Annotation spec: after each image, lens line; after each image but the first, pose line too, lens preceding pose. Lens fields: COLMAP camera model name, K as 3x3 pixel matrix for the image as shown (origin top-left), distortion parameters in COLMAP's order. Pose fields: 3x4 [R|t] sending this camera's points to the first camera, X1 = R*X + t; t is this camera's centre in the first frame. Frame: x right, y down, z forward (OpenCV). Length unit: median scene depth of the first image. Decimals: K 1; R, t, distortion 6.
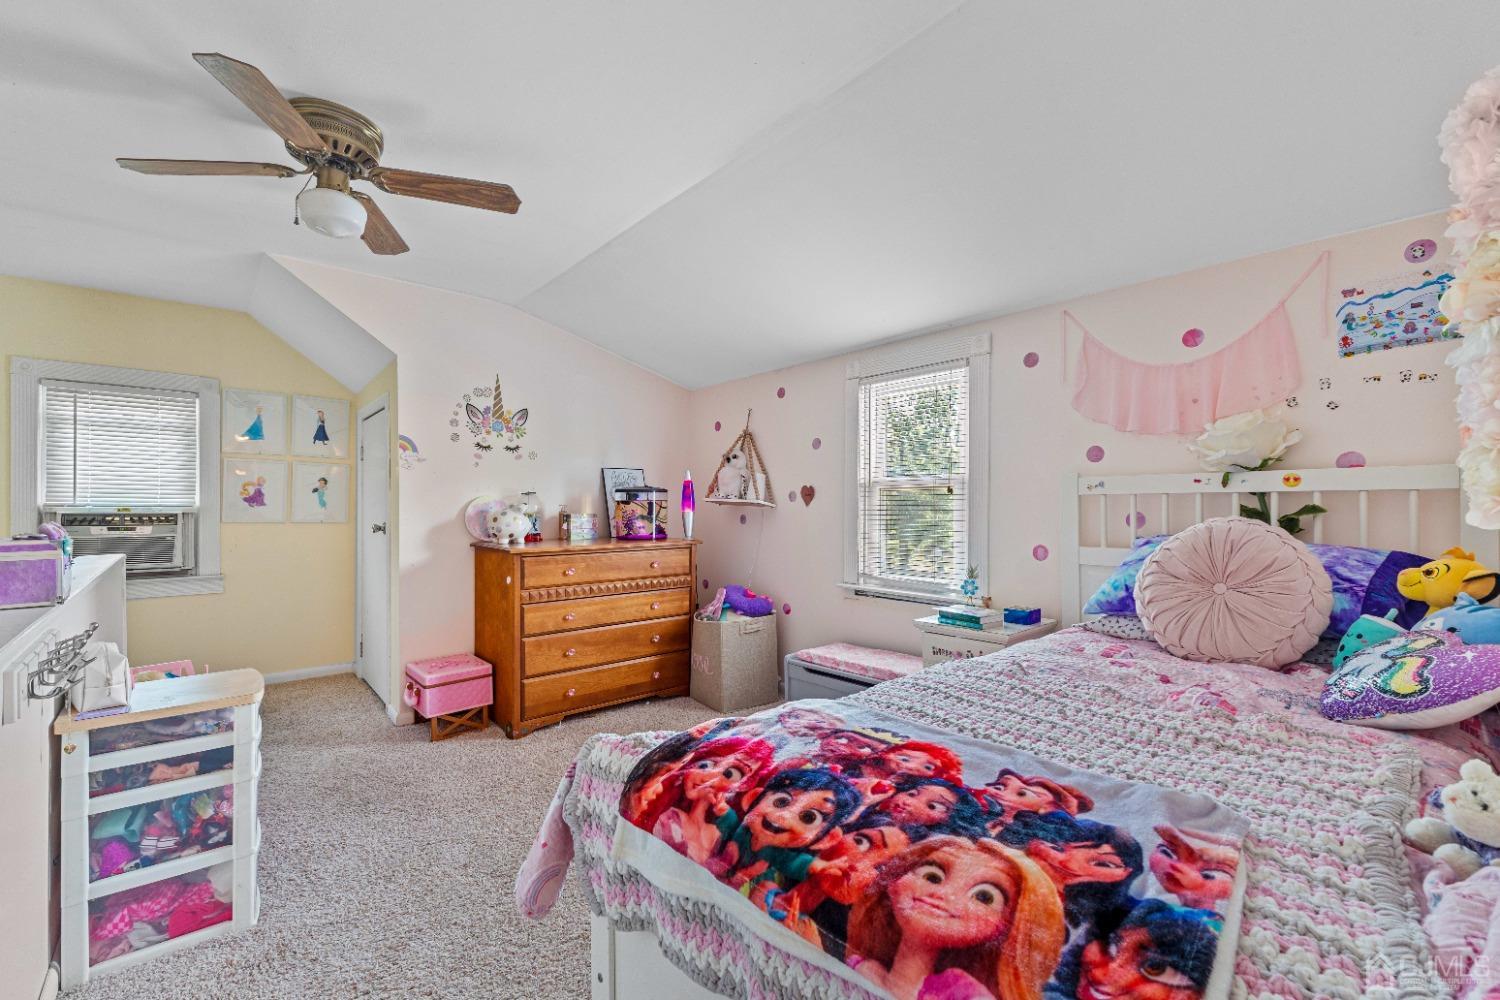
lens RADIAL K [[632.9, 0, 750.4], [0, 632.9, 494.7], [0, 0, 1]] dist [0.001221, 0.000160]
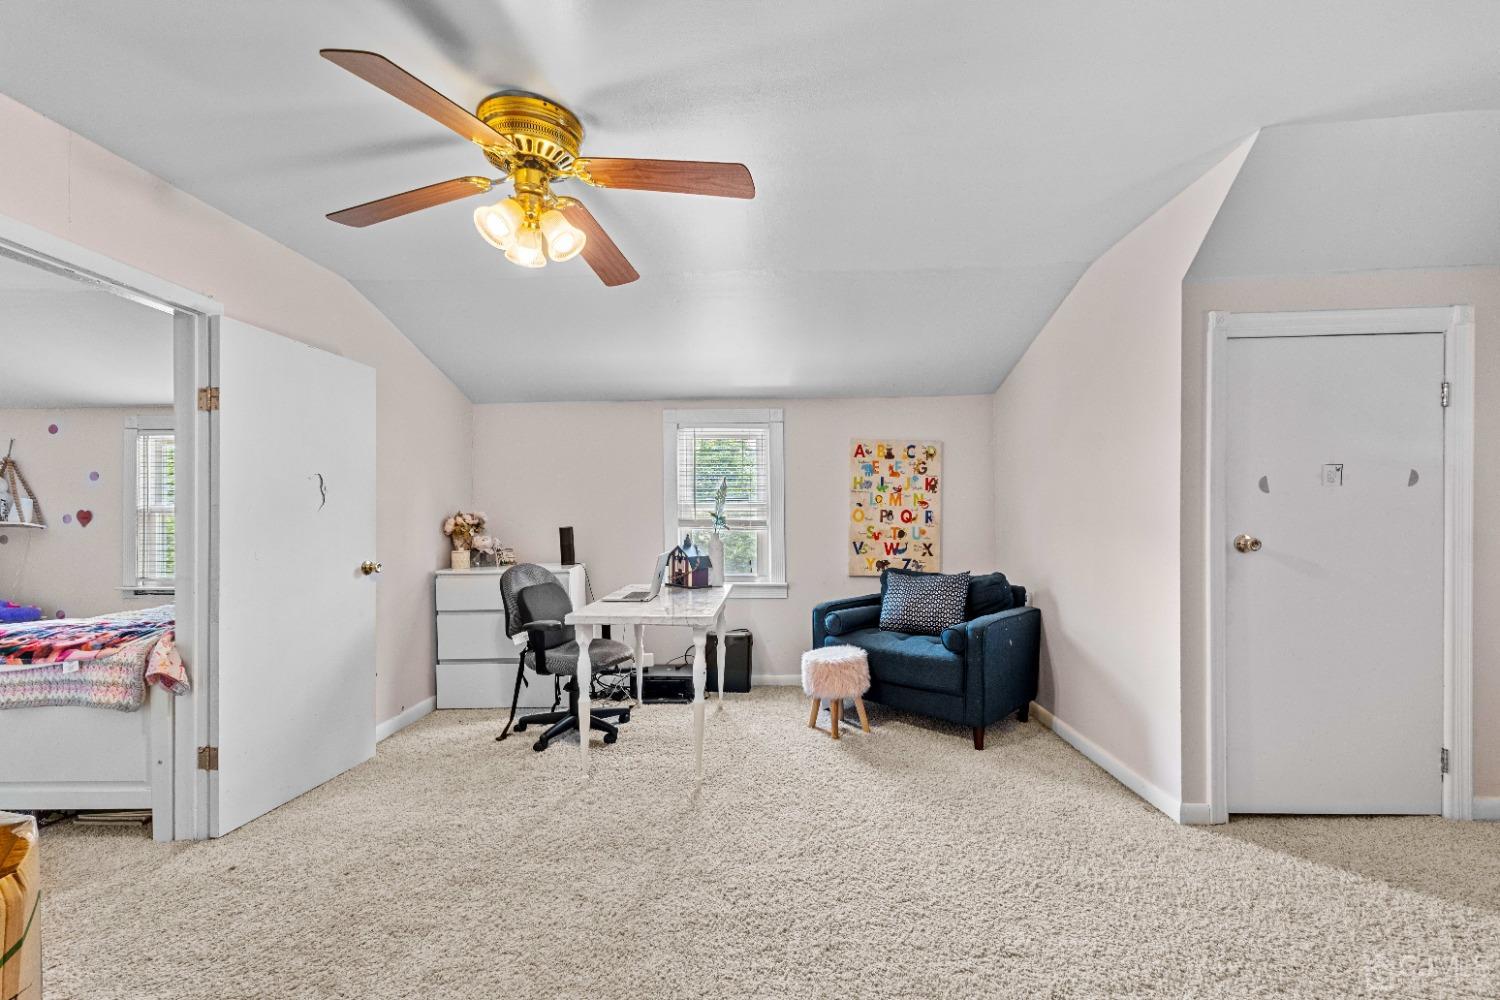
lens RADIAL K [[632.9, 0, 750.4], [0, 632.9, 494.7], [0, 0, 1]] dist [0.001221, 0.000160]
pose [[0.661777, 0.001038, 0.749700, 0.025038], [0.001798, 0.999994, -0.002972, -0.038055], [-0.749698, 0.003315, 0.661772, -0.757403]]
